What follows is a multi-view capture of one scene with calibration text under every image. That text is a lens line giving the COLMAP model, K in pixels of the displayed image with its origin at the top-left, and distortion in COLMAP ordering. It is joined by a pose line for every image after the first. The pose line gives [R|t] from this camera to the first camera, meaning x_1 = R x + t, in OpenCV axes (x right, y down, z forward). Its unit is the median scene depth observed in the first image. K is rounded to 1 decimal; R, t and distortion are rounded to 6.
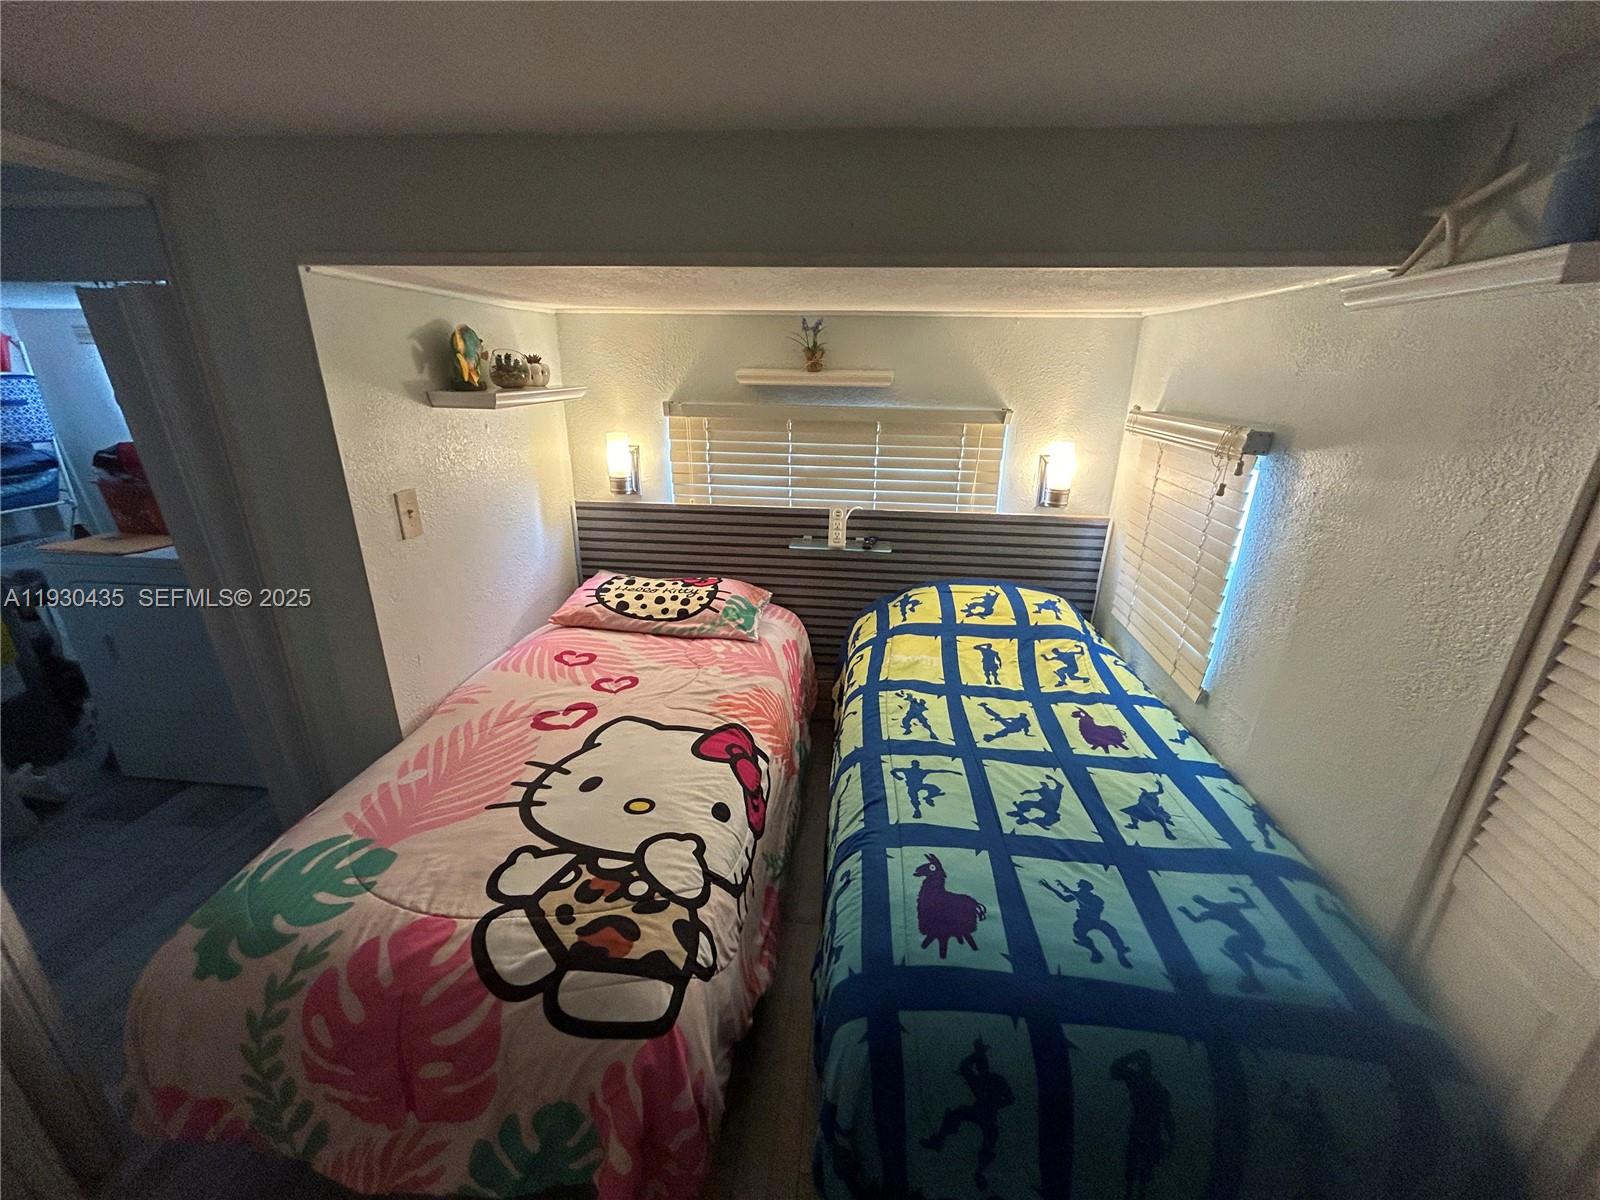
lens RADIAL K [[644.6, 0, 800.0], [0, 644.6, 600.0], [0, 0, 1]] dist [0.000009, 0.000245]
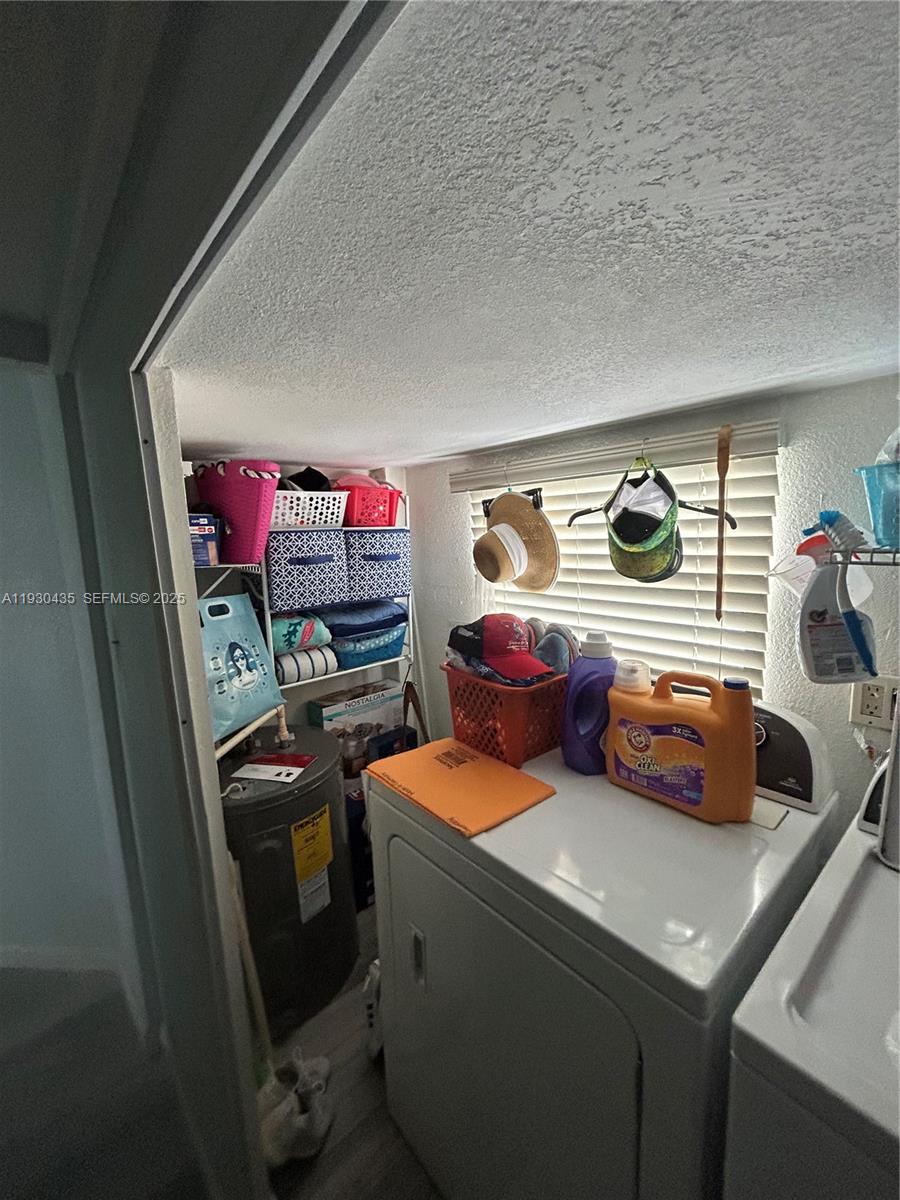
lens RADIAL K [[483.5, 0, 449.7], [0, 483.5, 601.7], [0, 0, 1]] dist [0.000009, 0.000245]
pose [[0.740182, 0.056617, -0.670018, -0.659158], [-0.183555, 0.975616, -0.120337, -0.168475], [0.646868, 0.212056, 0.732526, 0.537301]]
